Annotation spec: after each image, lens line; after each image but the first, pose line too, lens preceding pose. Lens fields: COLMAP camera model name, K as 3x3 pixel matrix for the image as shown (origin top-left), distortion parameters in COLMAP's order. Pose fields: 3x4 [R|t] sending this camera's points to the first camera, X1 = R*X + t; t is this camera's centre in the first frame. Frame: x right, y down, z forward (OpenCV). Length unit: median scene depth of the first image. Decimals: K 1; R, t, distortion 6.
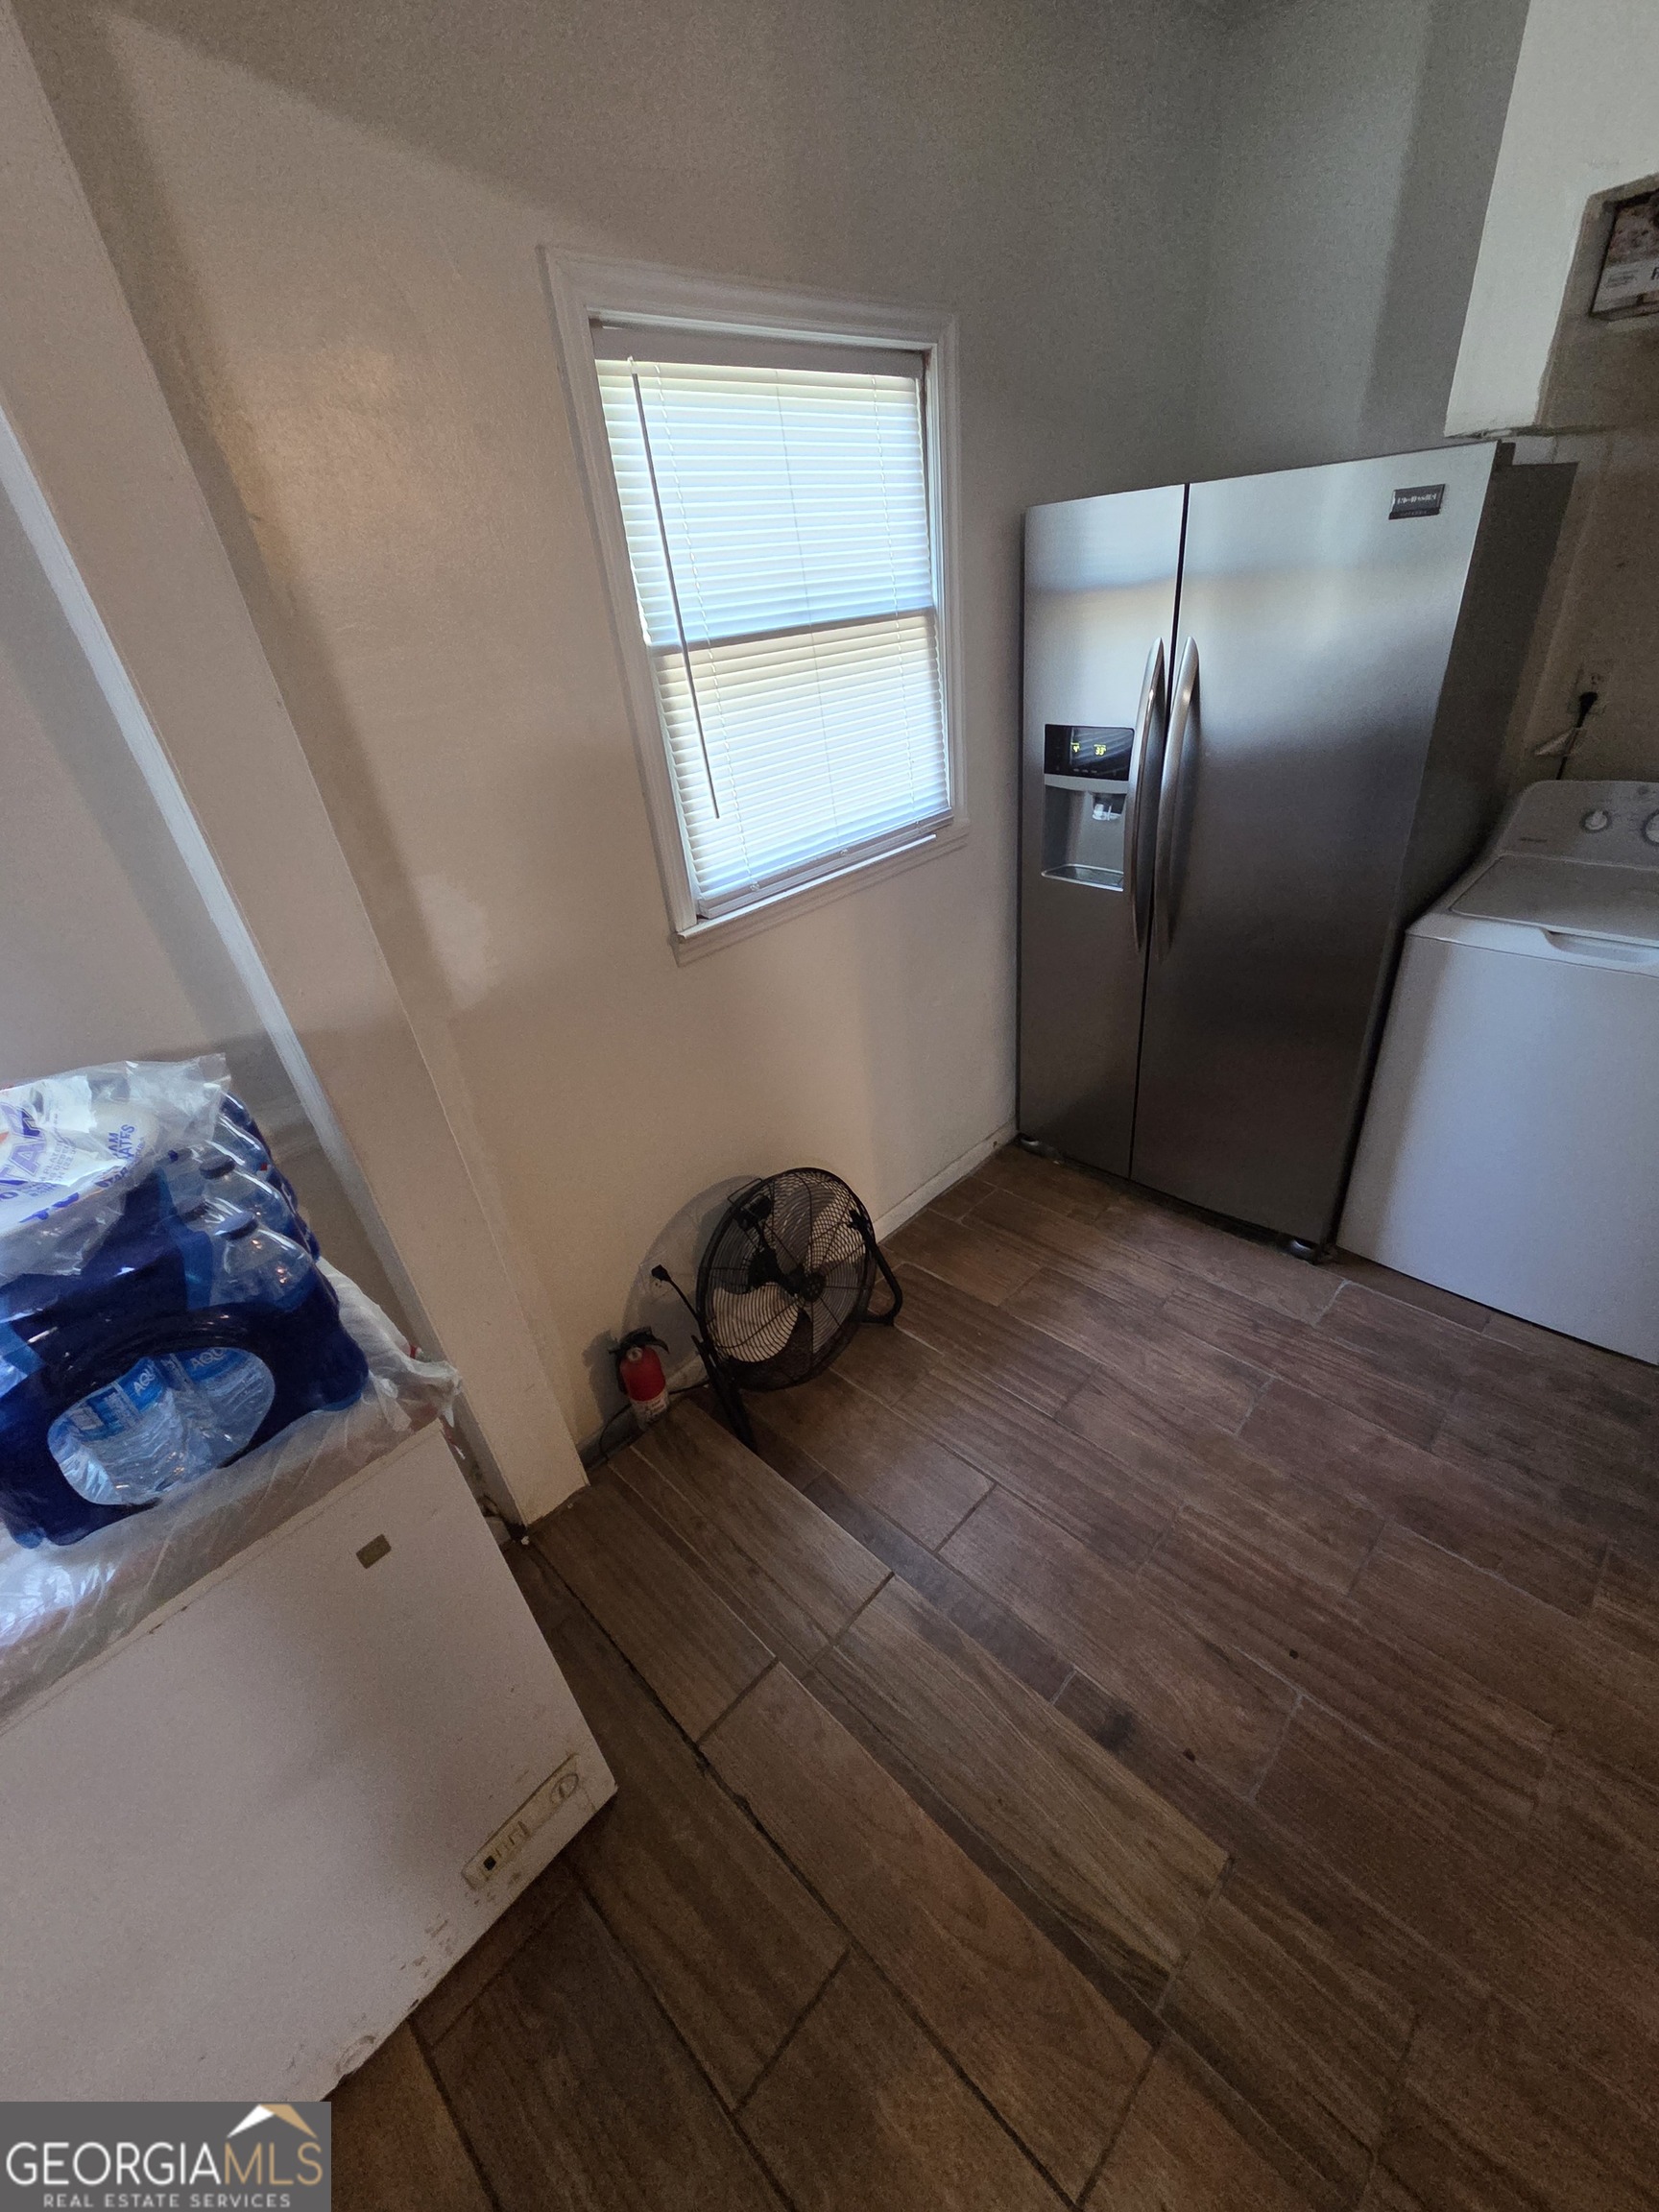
lens RADIAL K [[908.3, 0, 843.7], [0, 908.3, 1102.8], [0, 0, 1]] dist [0.004594, -0.001192]
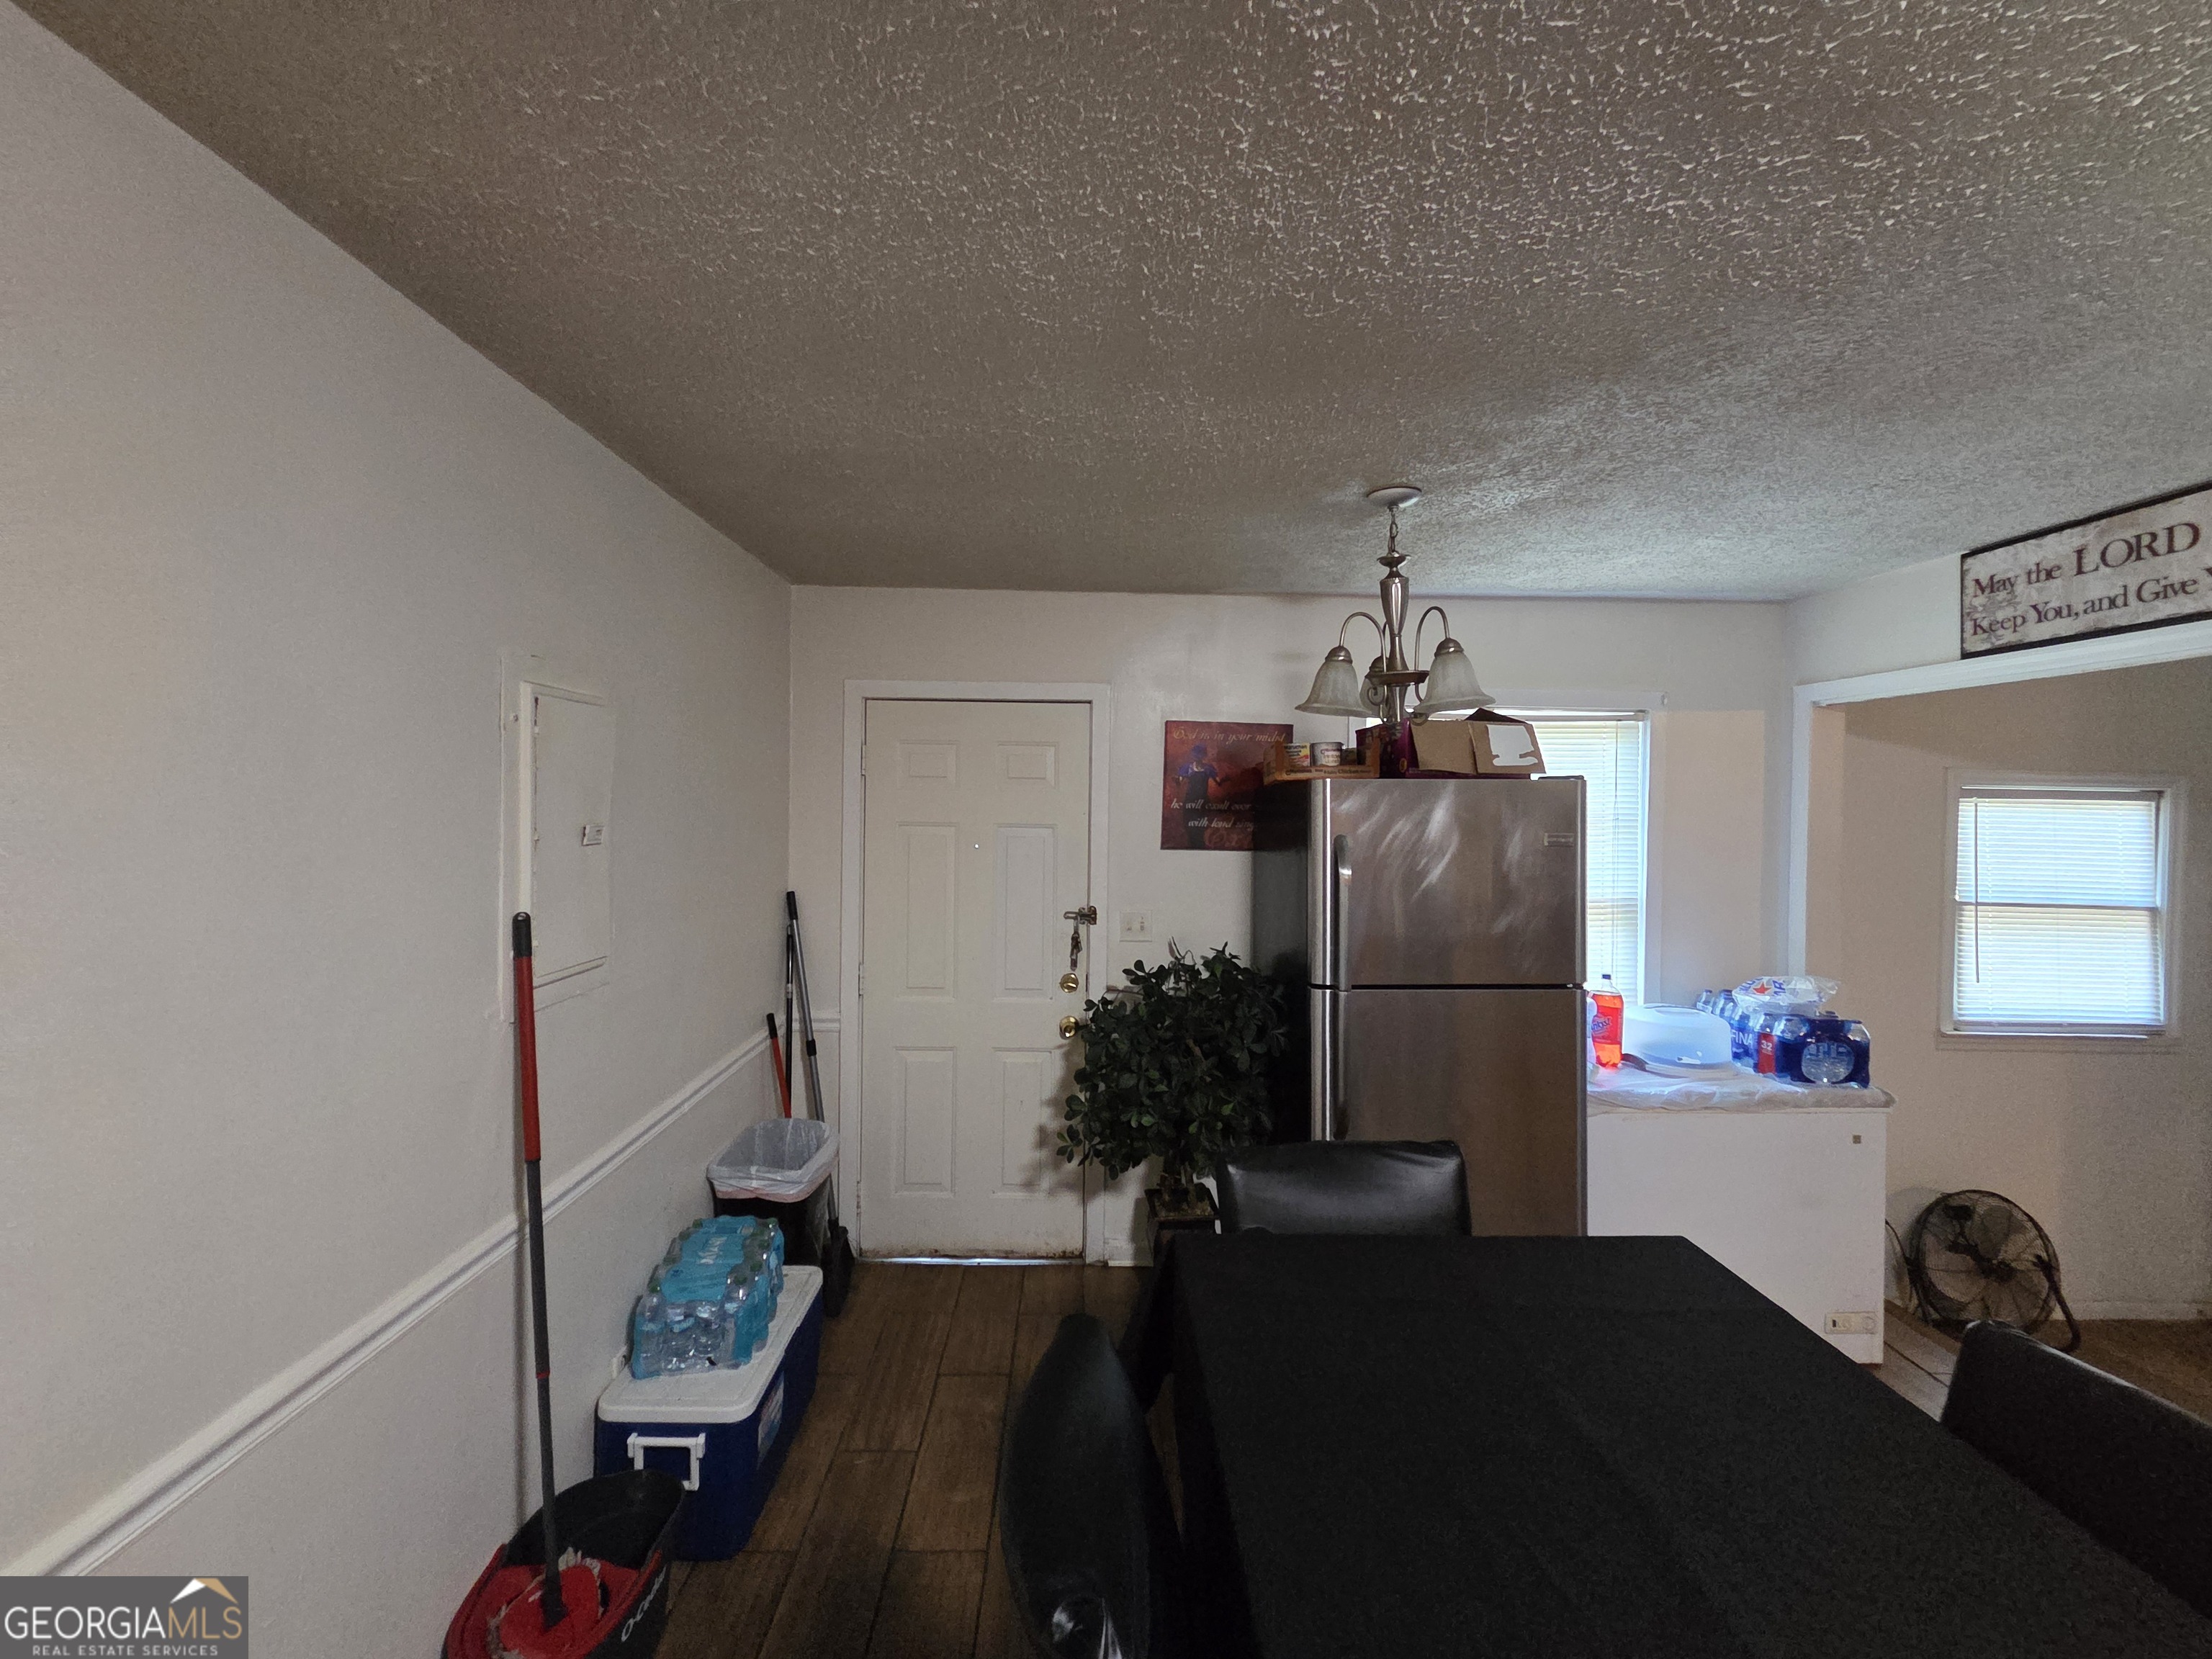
lens RADIAL K [[908.3, 0, 1106.0], [0, 908.3, 815.5], [0, 0, 1]] dist [0.004594, -0.001192]
pose [[0.701737, 0.111321, -0.703685, -0.098517], [-0.434659, 0.849488, -0.299069, 0.664803], [0.564479, 0.515730, 0.644504, -1.281398]]
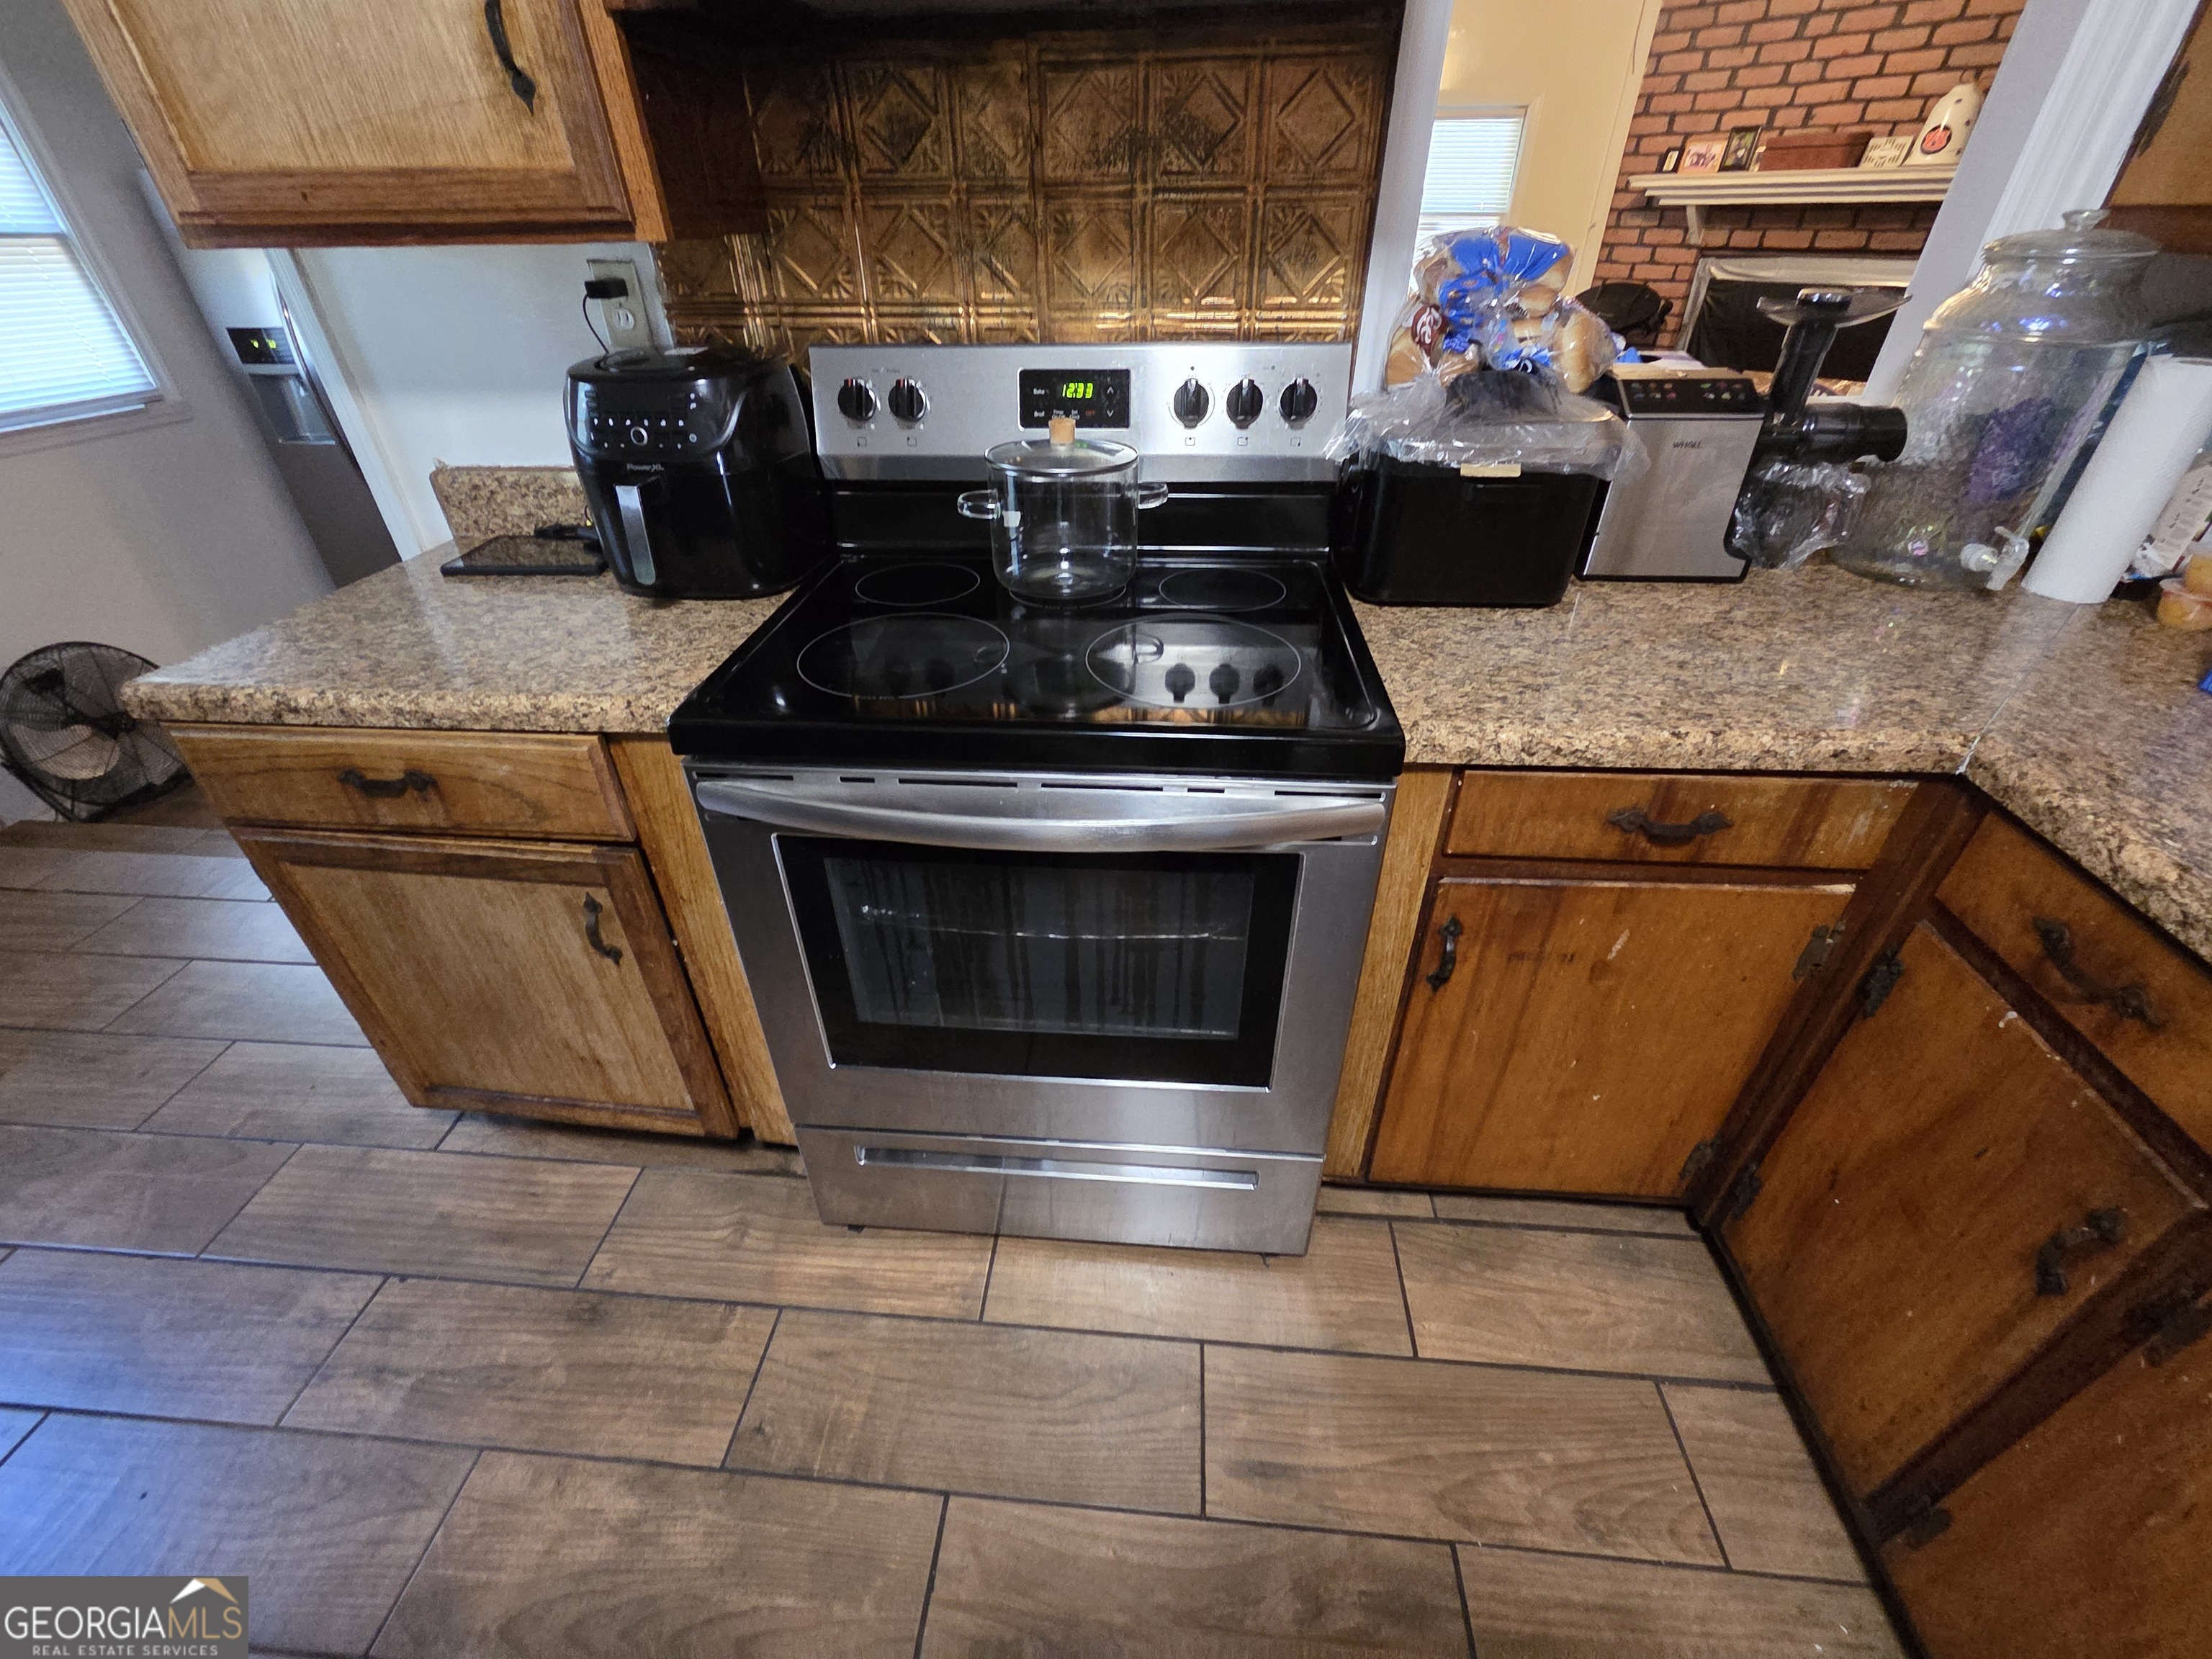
lens RADIAL K [[908.3, 0, 1098.4], [0, 908.3, 808.2], [0, 0, 1]] dist [0.004594, -0.001192]
pose [[0.776497, -0.272284, 0.568255, 0.289663], [0.271725, 0.958352, 0.087902, 0.594471], [-0.568523, 0.086154, 0.818144, -0.947524]]
